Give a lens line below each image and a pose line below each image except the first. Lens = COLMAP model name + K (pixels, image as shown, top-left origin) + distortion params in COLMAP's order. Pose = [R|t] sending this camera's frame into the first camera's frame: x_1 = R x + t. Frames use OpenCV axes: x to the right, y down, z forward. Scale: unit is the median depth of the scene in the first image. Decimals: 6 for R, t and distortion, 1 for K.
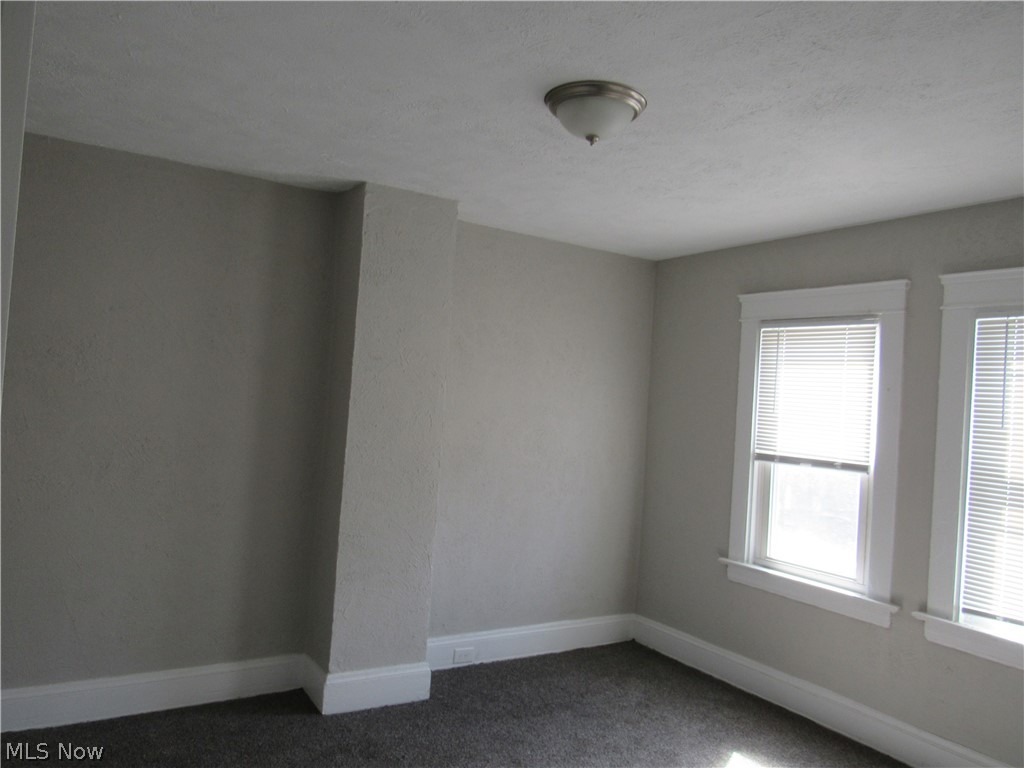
lens RADIAL K [[740.5, 0, 512.0], [0, 740.5, 384.0], [0, 0, 1]] dist [-0.009648, -0.019128]
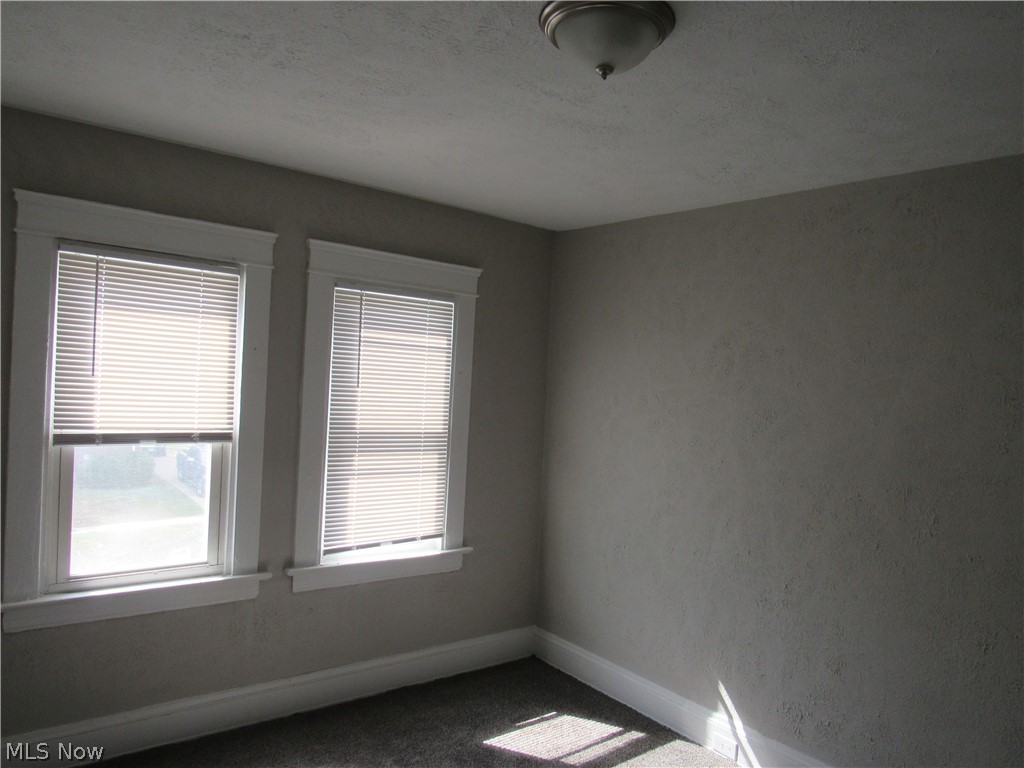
lens RADIAL K [[780.9, 0, 512.2], [0, 780.9, 418.4], [0, 0, 1]] dist [0.003023, -0.003863]
pose [[-0.121609, -0.103100, 0.987209, -0.502888], [-0.065607, 0.993251, 0.095649, -0.021018], [-0.990408, -0.053136, -0.127552, 0.789977]]
